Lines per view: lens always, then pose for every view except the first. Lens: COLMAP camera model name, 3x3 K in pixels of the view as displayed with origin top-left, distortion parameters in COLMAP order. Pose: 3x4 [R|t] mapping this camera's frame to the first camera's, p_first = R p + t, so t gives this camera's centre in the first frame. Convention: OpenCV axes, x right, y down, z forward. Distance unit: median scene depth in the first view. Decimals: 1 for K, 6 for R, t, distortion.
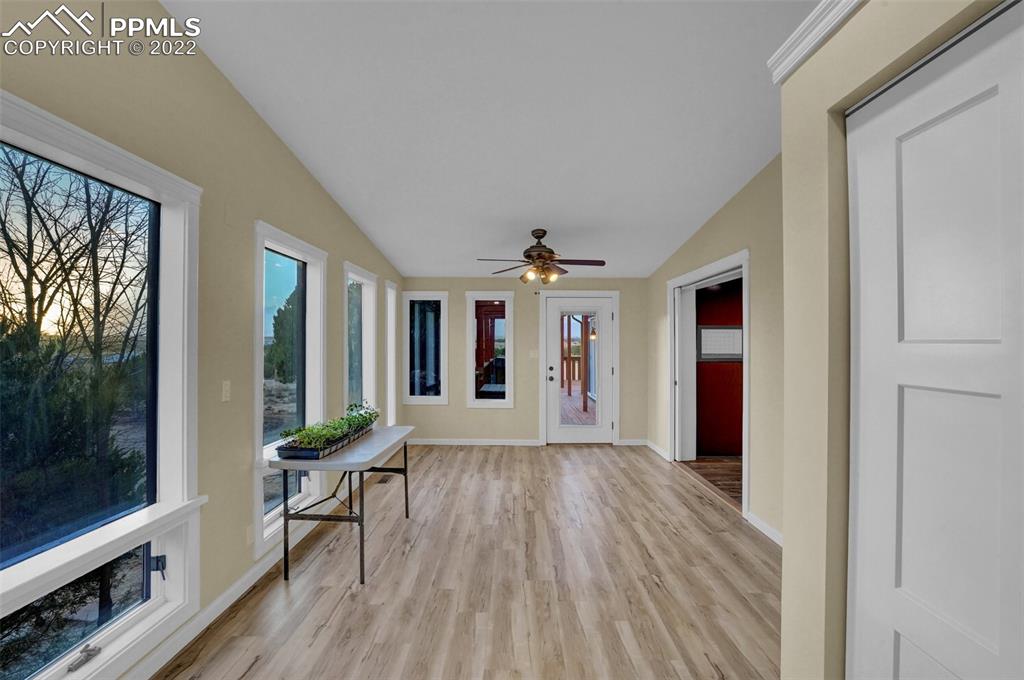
lens RADIAL K [[488.1, 0, 512.3], [0, 488.1, 340.5], [0, 0, 1]] dist [-0.041947, 0.010405]
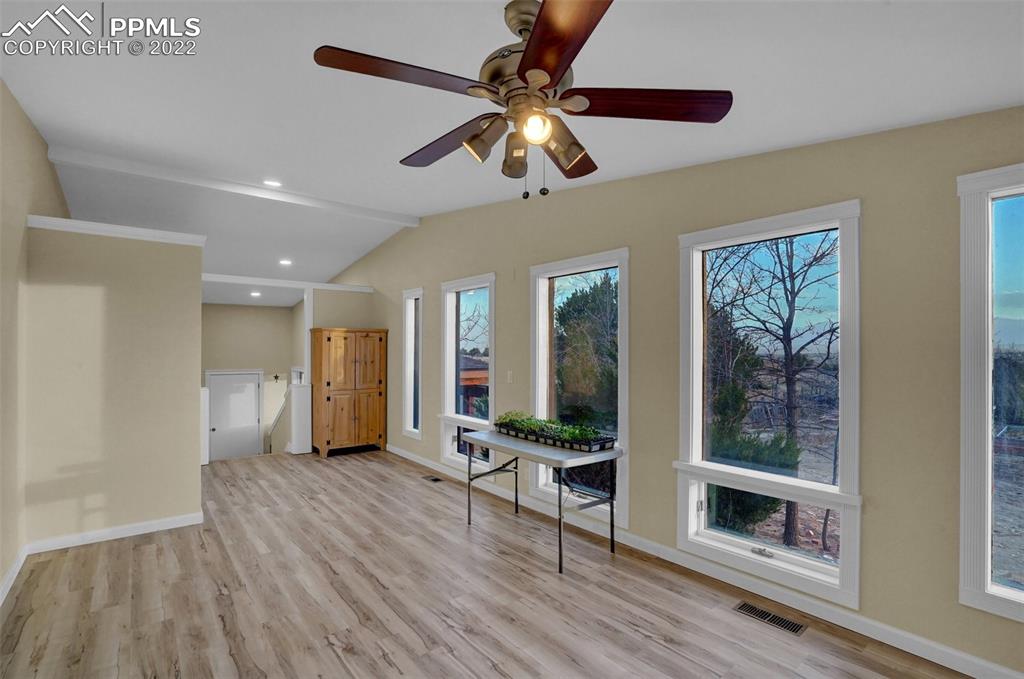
lens RADIAL K [[488.1, 0, 512.0], [0, 488.1, 346.9], [0, 0, 1]] dist [-0.041947, 0.010405]
pose [[-0.784916, -0.013548, -0.619454, 0.422018], [-0.001335, 0.999796, -0.020174, 0.023735], [0.619601, -0.015008, -0.784774, 2.000203]]
